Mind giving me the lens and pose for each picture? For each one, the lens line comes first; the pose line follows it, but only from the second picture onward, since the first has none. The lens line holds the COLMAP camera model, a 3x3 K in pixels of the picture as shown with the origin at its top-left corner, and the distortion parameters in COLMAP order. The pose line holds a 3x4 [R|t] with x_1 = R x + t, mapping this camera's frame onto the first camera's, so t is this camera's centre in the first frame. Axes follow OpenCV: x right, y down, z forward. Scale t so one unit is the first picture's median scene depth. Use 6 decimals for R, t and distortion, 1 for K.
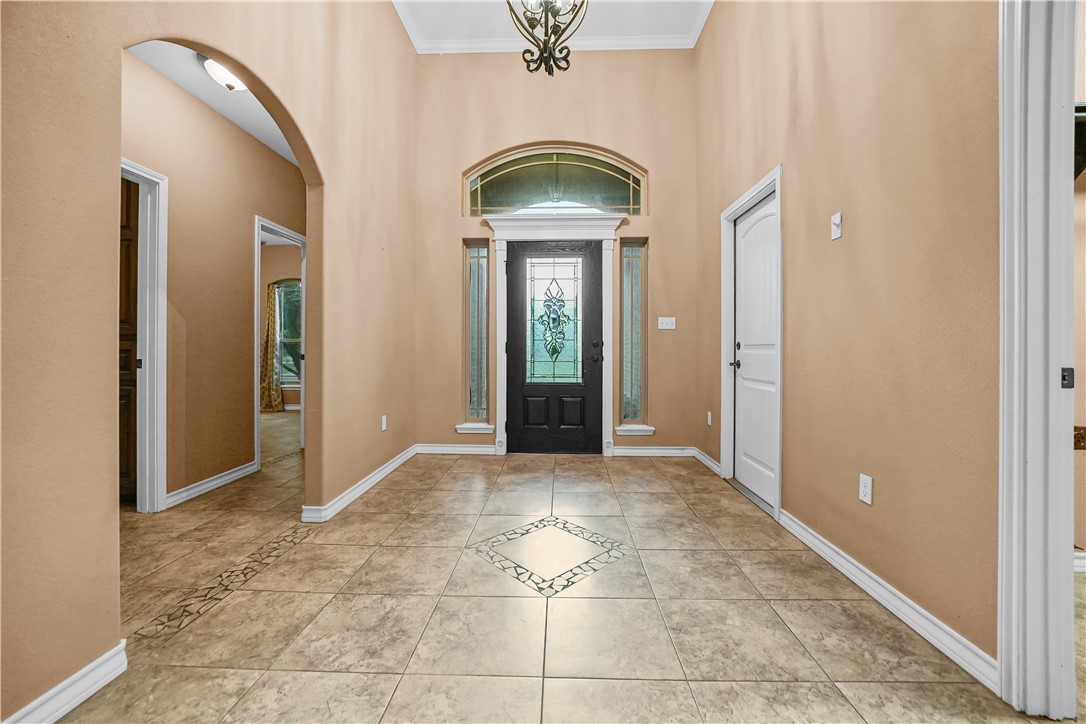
lens RADIAL K [[434.0, 0, 546.4], [0, 434.0, 356.0], [0, 0, 1]] dist [-0.018885, 0.000500]
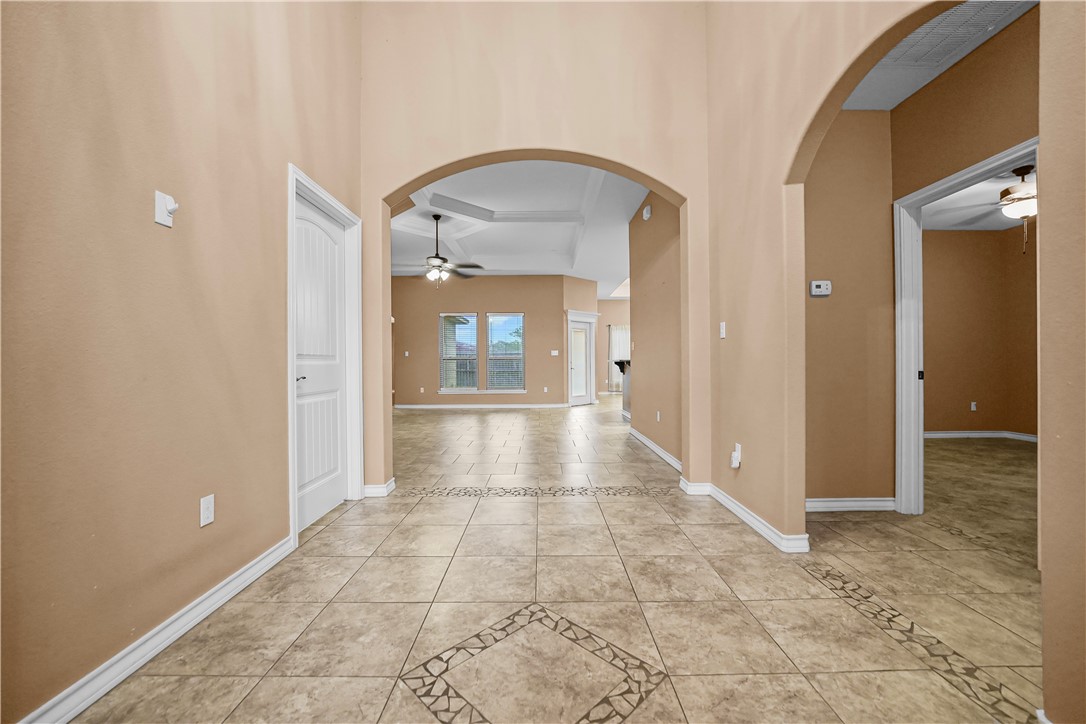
lens RADIAL K [[434.0, 0, 546.4], [0, 434.0, 356.0], [0, 0, 1]] dist [-0.018885, 0.000500]
pose [[-0.999086, 0.004399, -0.042527, 0.016421], [0.004502, 0.999987, -0.002320, -0.030881], [0.042516, -0.002510, -0.999093, 1.852499]]
